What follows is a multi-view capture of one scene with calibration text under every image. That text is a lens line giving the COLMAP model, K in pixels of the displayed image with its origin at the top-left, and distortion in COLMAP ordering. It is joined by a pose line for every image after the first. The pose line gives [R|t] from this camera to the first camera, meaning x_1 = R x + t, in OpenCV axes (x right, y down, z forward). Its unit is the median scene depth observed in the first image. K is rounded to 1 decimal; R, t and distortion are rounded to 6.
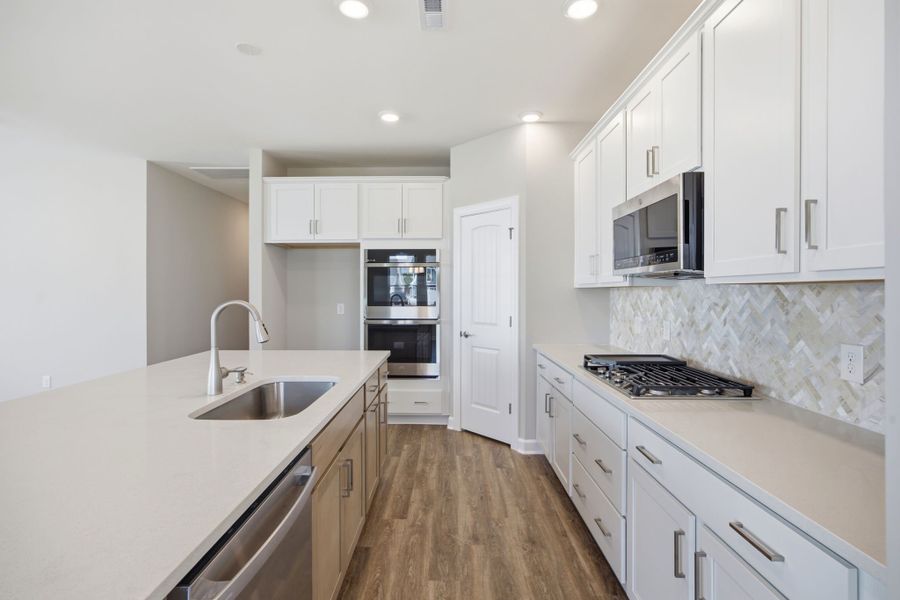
lens RADIAL K [[430.6, 0, 447.8], [0, 430.6, 292.6], [0, 0, 1]] dist [0.000676, 0.000062]
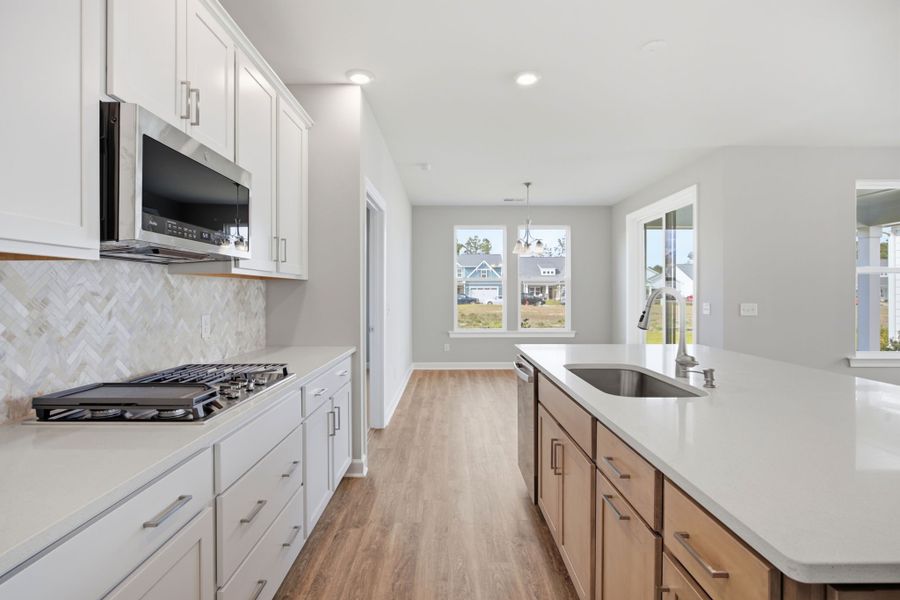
lens RADIAL K [[430.6, 0, 447.8], [0, 430.6, 292.6], [0, 0, 1]] dist [0.000676, 0.000062]
pose [[-0.999972, 0.000817, -0.007461, 0.034221], [0.000806, 0.999999, 0.001508, 0.025884], [0.007463, 0.001502, -0.999971, 1.823853]]
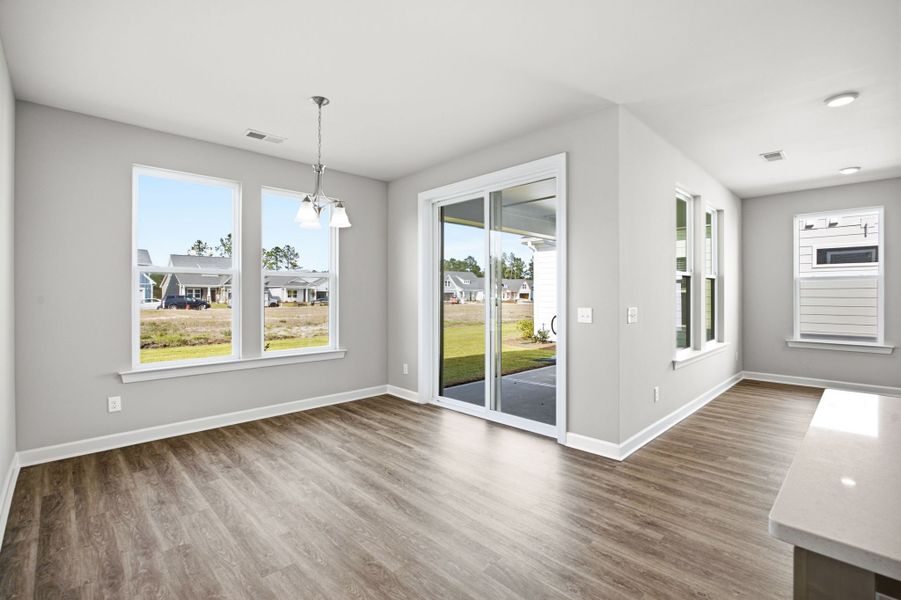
lens RADIAL K [[408.1, 0, 439.6], [0, 408.1, 298.9], [0, 0, 1]] dist [-0.000801, 0.000400]
pose [[-0.726917, 0.008368, -0.686675, 0.122650], [0.000617, 0.999933, 0.011532, 0.028297], [0.686725, 0.007959, -0.726874, 1.047323]]
